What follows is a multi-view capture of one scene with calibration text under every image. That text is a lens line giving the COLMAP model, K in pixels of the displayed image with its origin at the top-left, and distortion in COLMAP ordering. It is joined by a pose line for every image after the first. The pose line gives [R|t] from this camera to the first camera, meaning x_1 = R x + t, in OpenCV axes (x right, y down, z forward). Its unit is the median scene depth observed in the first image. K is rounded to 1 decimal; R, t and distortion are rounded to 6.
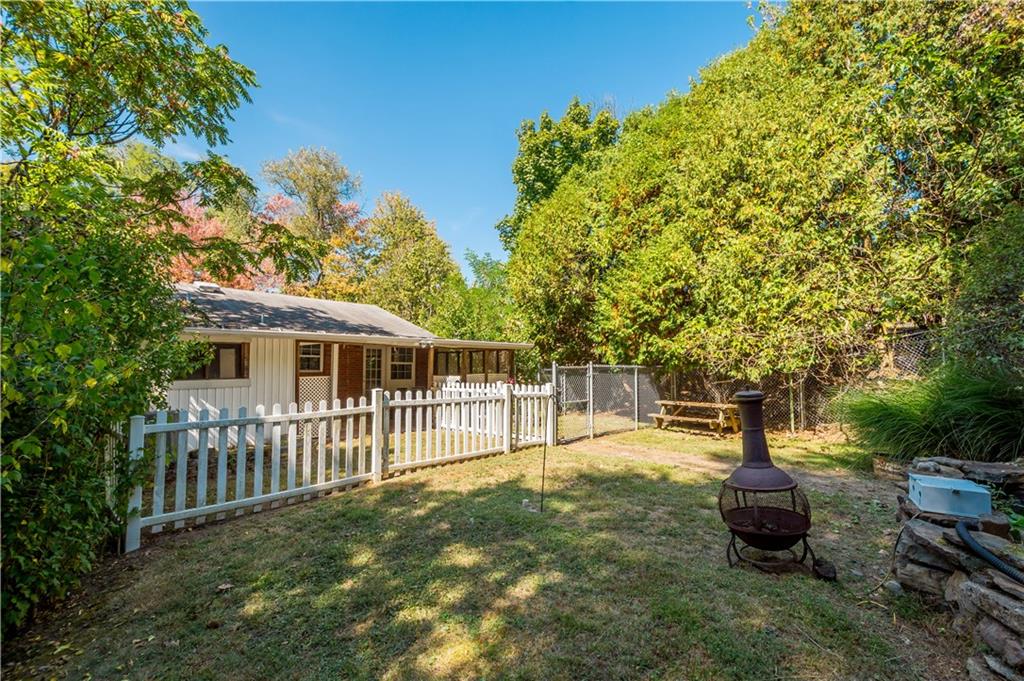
lens RADIAL K [[448.4, 0, 517.5], [0, 448.4, 343.2], [0, 0, 1]] dist [0.010940, -0.002160]
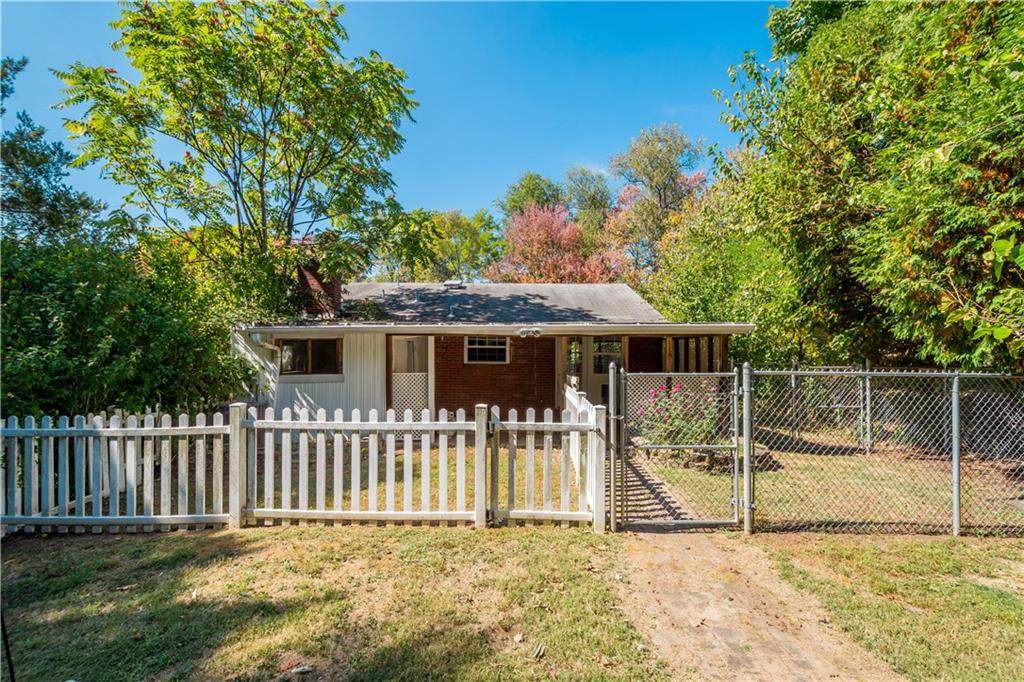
lens RADIAL K [[448.4, 0, 510.2], [0, 448.4, 347.4], [0, 0, 1]] dist [0.010940, -0.002160]
pose [[0.669702, -0.007777, -0.742590, 0.446247], [0.043438, 0.998643, 0.028716, 0.006802], [0.741359, -0.051488, 0.669131, 0.695466]]
